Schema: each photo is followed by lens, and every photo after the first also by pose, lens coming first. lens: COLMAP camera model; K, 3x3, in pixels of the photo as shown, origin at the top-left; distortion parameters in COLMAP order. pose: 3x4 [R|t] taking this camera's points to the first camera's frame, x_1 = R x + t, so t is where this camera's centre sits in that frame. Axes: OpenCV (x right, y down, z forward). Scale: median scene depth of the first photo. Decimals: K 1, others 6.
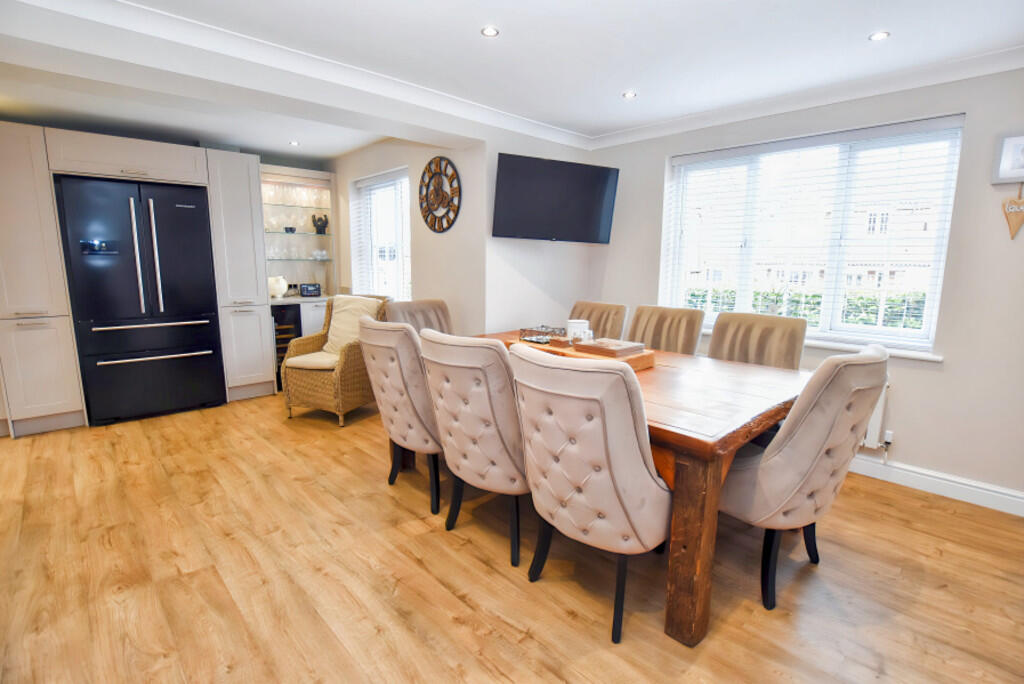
lens RADIAL K [[492.5, 0, 512.0], [0, 492.5, 342.0], [0, 0, 1]] dist [-0.033283, 0.000155]
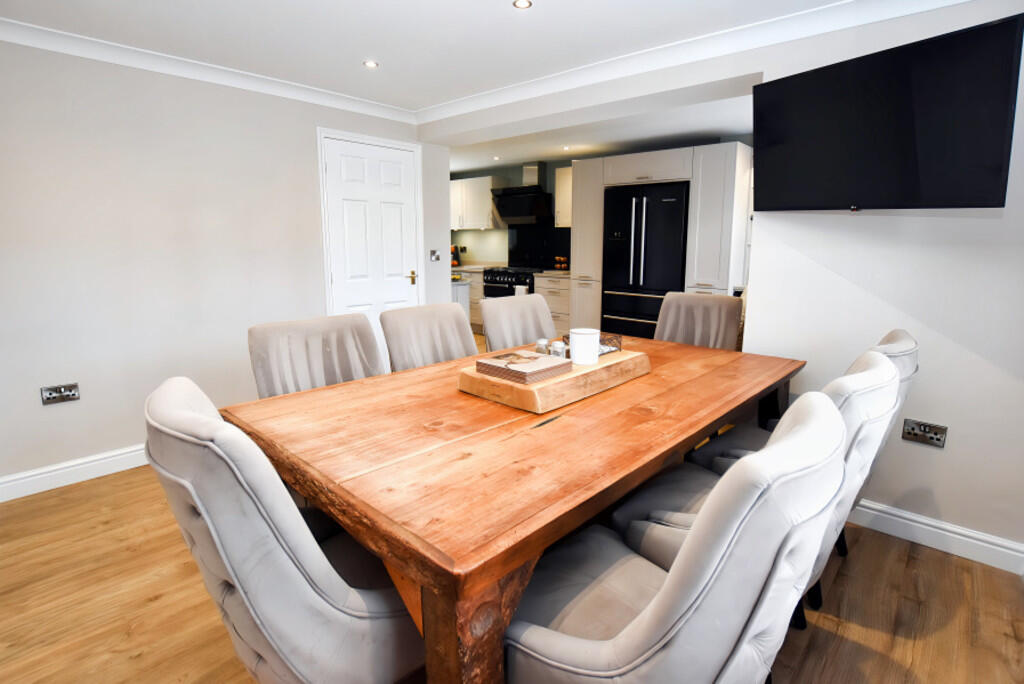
lens RADIAL K [[492.5, 0, 512.0], [0, 492.5, 342.0], [0, 0, 1]] dist [-0.033283, 0.000155]
pose [[0.066692, 0.189357, -0.979641, 0.584471], [-0.166448, 0.970180, 0.176197, -0.091861], [0.983792, 0.151309, 0.096222, 0.575998]]
